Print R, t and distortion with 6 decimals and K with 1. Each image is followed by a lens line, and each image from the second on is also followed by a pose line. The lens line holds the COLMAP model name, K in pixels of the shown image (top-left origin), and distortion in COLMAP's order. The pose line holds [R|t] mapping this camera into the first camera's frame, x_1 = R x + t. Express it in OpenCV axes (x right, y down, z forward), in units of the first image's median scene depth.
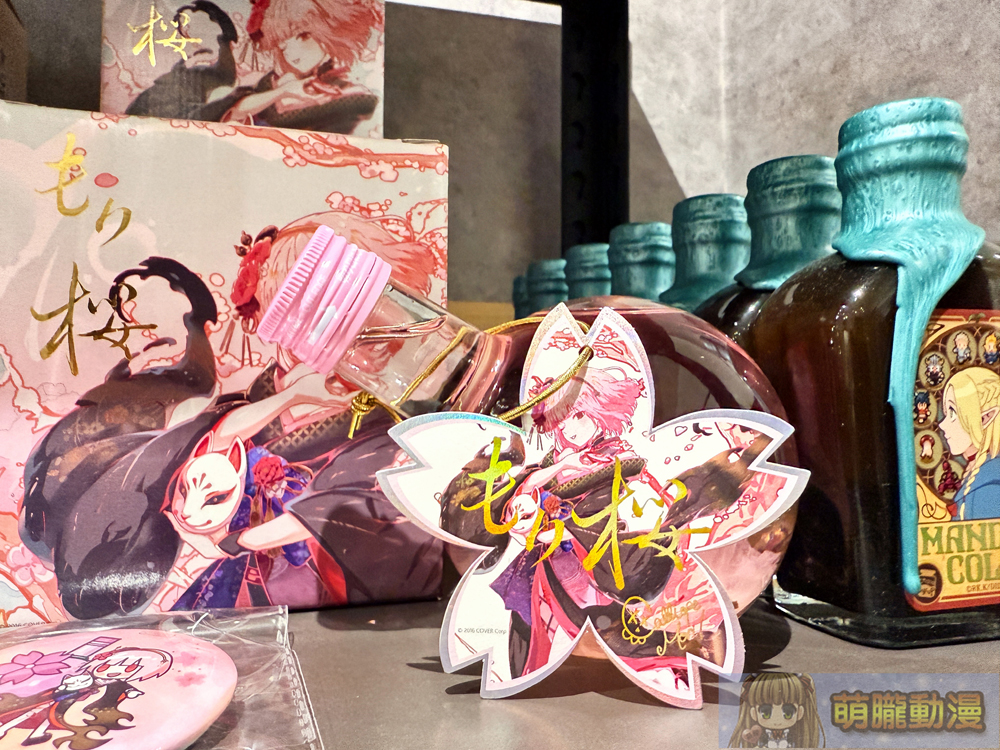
lens RADIAL K [[730.0, 0, 456.3], [0, 730.0, 375.9], [0, 0, 1]] dist [-0.007594, 0.007504]
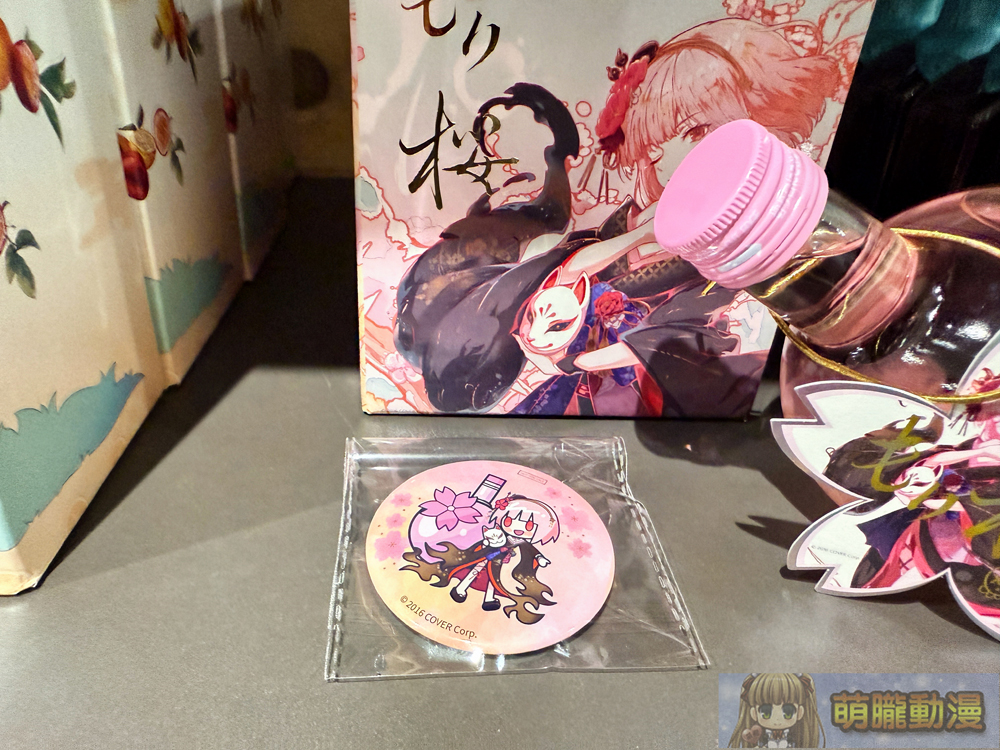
lens RADIAL K [[725.2, 0, 450.5], [0, 725.2, 374.2], [0, 0, 1]] dist [0.005190, 0.006871]
pose [[0.965170, 0.160696, -0.206455, -0.255659], [-0.028227, 0.848487, 0.528463, -0.332647], [0.260096, -0.504229, 0.823470, 0.051919]]
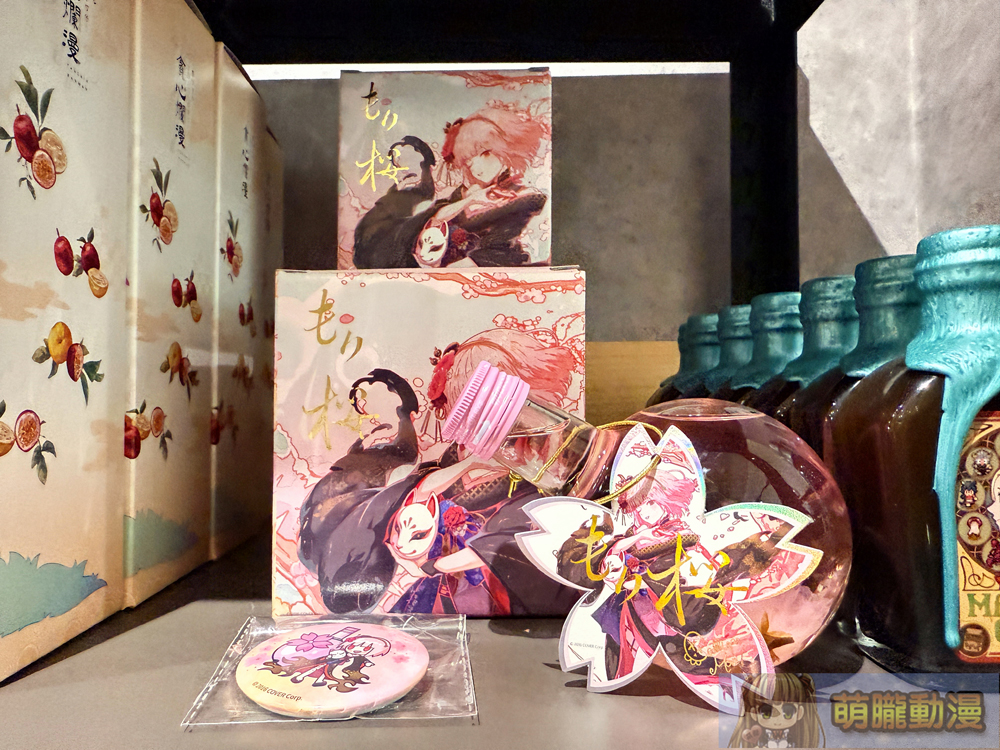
lens RADIAL K [[723.8, 0, 457.2], [0, 723.8, 375.1], [0, 0, 1]] dist [0.002601, 0.002038]
pose [[0.960130, -0.011752, -0.279308, 0.147646], [0.011523, 0.999931, -0.002463, -0.145750], [0.279318, -0.000854, 0.960198, -0.355200]]
